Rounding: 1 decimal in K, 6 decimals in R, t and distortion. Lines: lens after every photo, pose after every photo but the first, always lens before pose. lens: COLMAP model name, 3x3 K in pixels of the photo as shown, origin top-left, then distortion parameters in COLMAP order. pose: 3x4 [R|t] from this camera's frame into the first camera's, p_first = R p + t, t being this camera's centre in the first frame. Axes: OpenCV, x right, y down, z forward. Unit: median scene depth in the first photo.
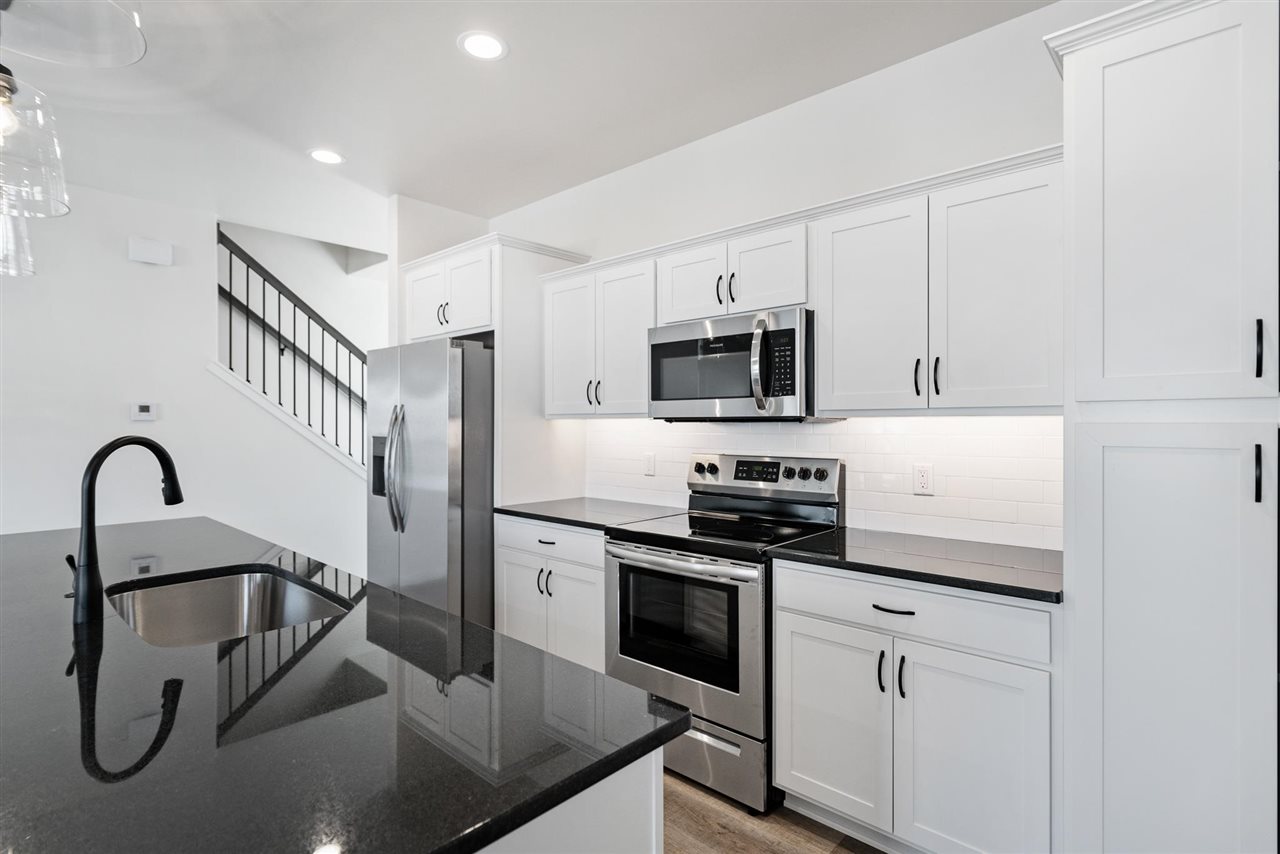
lens RADIAL K [[641.1, 0, 637.1], [0, 641.1, 417.5], [0, 0, 1]] dist [0.004976, 0.000318]
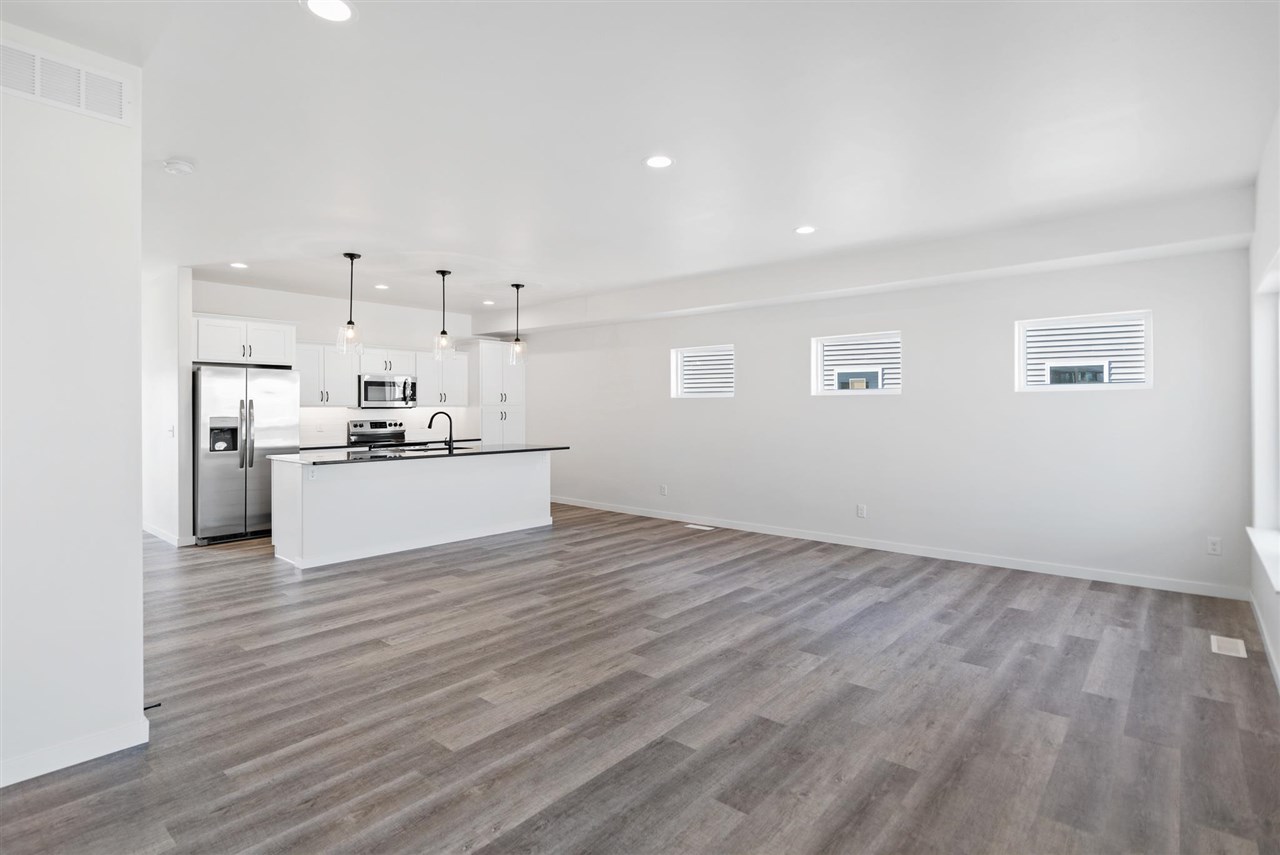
lens RADIAL K [[628.0, 0, 637.8], [0, 628.0, 411.8], [0, 0, 1]] dist [0.003646, 0.000452]
pose [[-0.046304, -0.001475, 0.998926, -2.879912], [-0.000356, 0.999999, 0.001460, 0.017142], [-0.998927, -0.000288, -0.046305, -0.073011]]
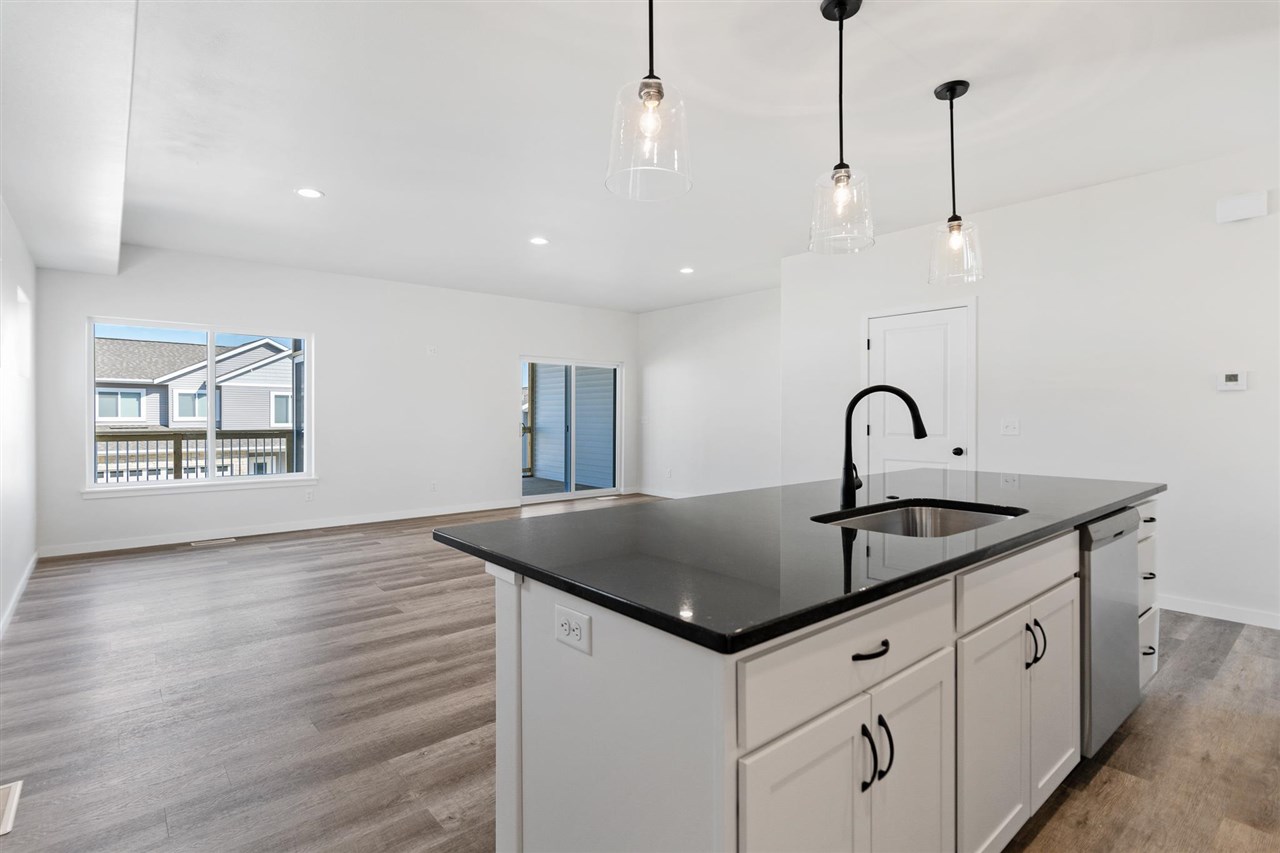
lens RADIAL K [[628.0, 0, 637.8], [0, 628.0, 410.8], [0, 0, 1]] dist [0.003646, 0.000452]
pose [[-0.103245, 0.002555, -0.994653, 0.351085], [0.002065, 0.999995, 0.002354, 0.044936], [0.994654, -0.001810, -0.103250, 0.344355]]
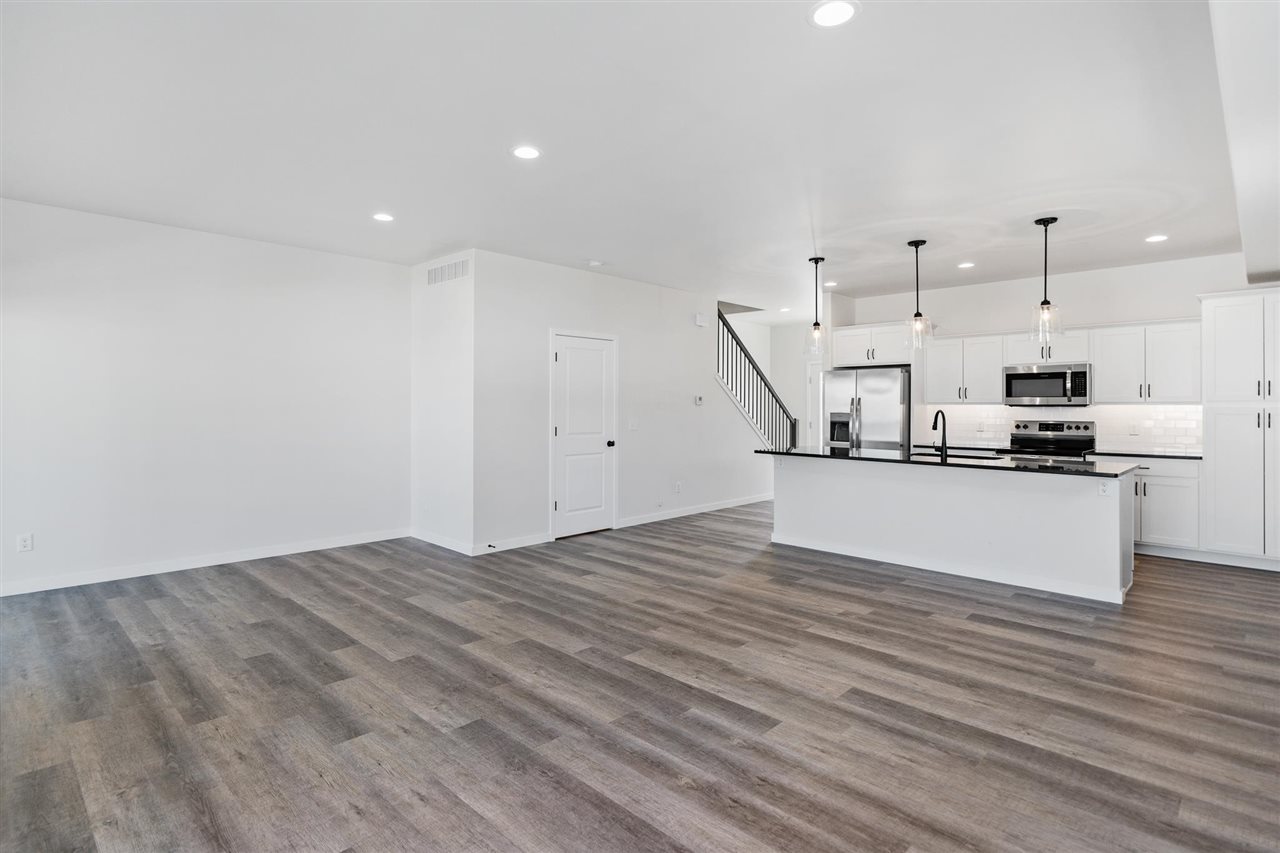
lens RADIAL K [[641.1, 0, 637.1], [0, 641.1, 417.0], [0, 0, 1]] dist [0.004976, 0.000318]
pose [[0.999939, 0.008110, -0.007470, -1.378435], [-0.007953, 0.999753, 0.020771, 0.008337], [0.007636, -0.020710, 0.999756, -1.446364]]
